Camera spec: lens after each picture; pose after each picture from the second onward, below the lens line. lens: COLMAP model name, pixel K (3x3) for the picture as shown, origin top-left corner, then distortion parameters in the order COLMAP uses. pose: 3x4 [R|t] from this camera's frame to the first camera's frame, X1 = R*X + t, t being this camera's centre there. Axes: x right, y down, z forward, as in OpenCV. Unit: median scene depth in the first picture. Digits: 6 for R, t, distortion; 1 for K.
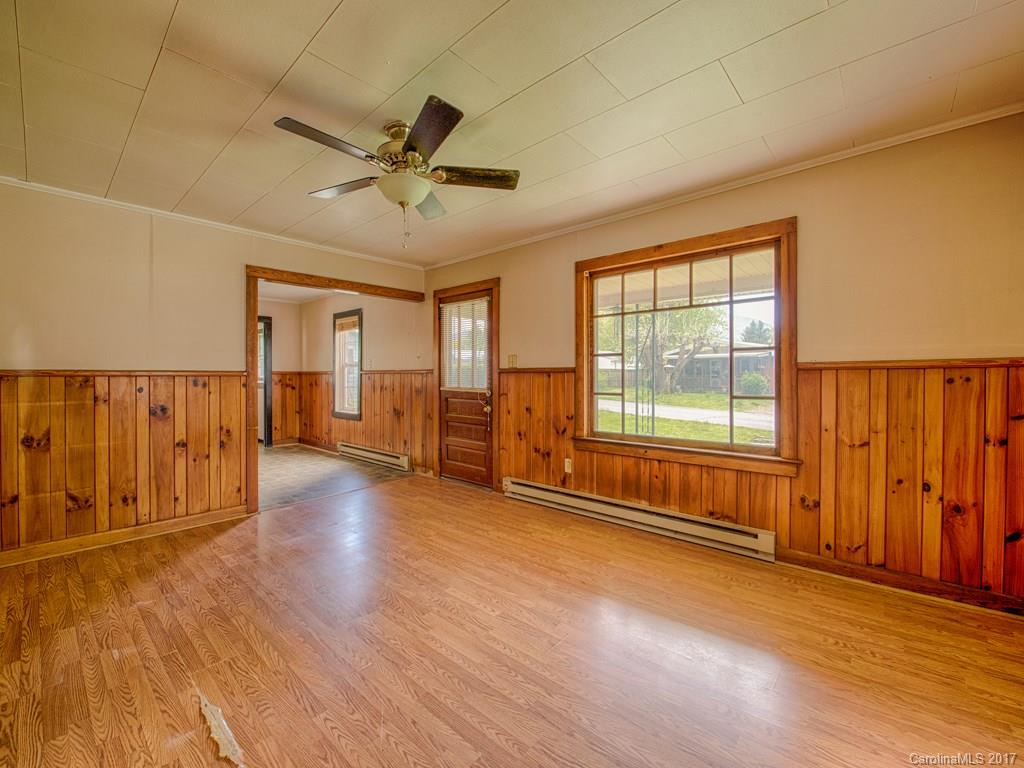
lens RADIAL K [[411.8, 0, 532.6], [0, 411.8, 376.8], [0, 0, 1]] dist [-0.022099, 0.000245]
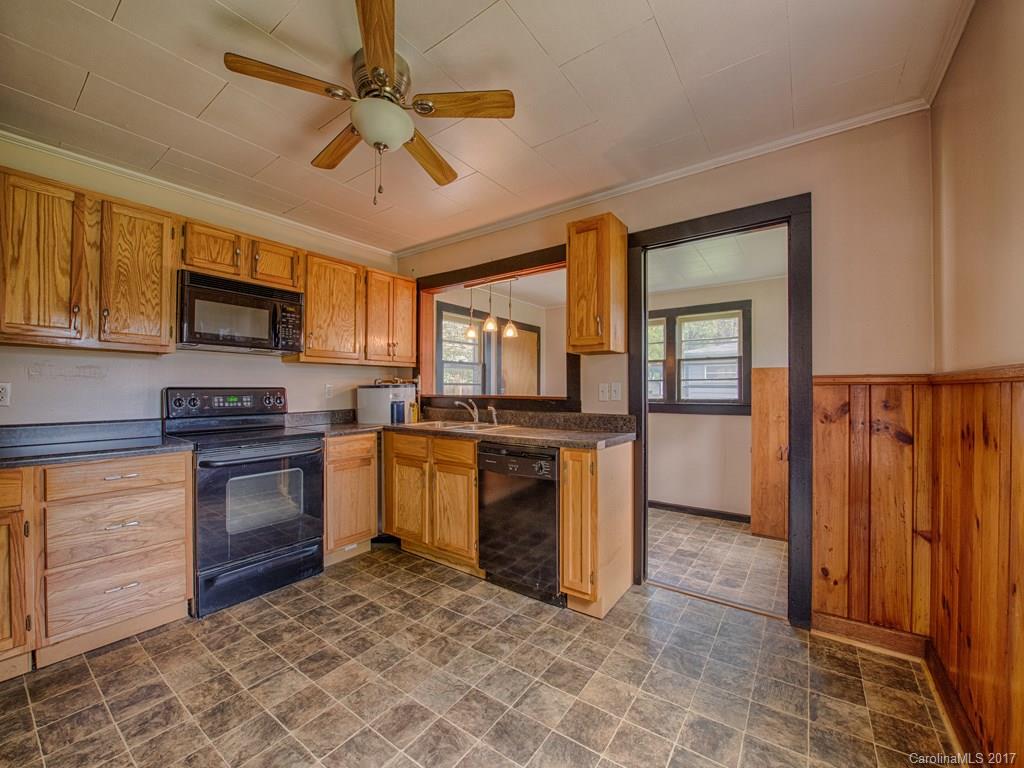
lens RADIAL K [[411.8, 0, 513.8], [0, 411.8, 387.6], [0, 0, 1]] dist [-0.022099, 0.000245]
pose [[0.043160, -0.000237, -0.999068, -0.803069], [-0.007571, 0.999971, -0.000564, -0.006591], [0.999040, 0.007589, 0.043157, 1.751969]]
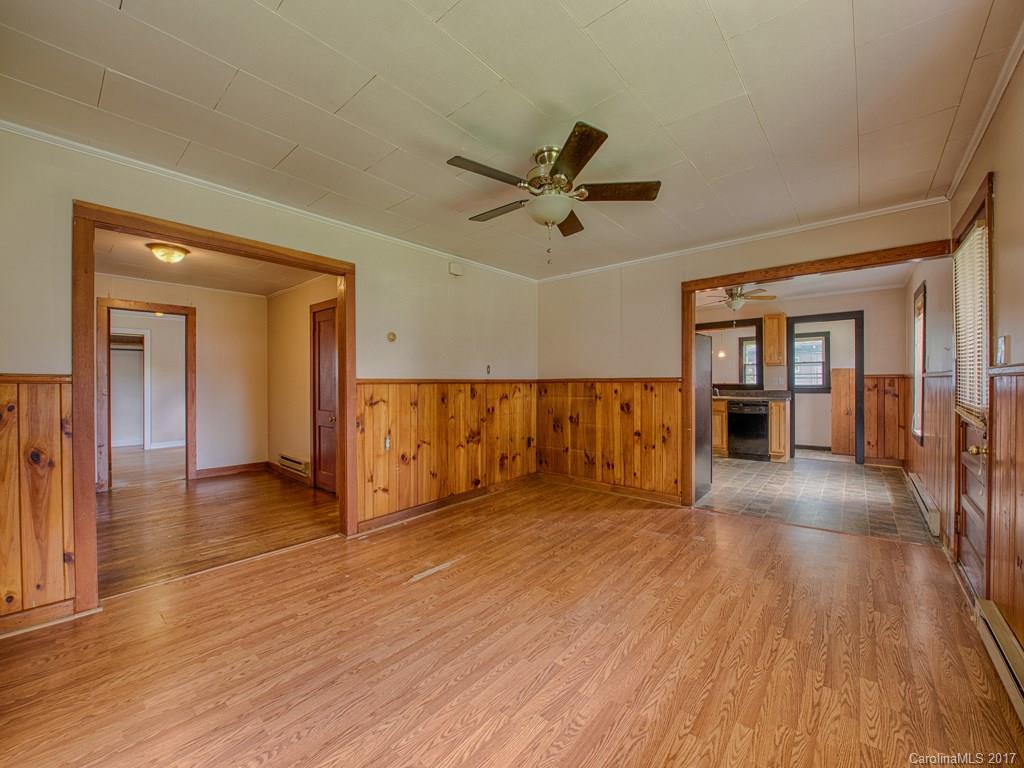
lens RADIAL K [[432.7, 0, 512.3], [0, 432.7, 382.5], [0, 0, 1]] dist [-0.019139, -0.001104]
pose [[-0.015833, 0.005917, -0.999857, 0.578063], [0.002561, 0.999979, 0.005877, -0.009956], [0.999871, -0.002467, -0.015848, 0.653137]]
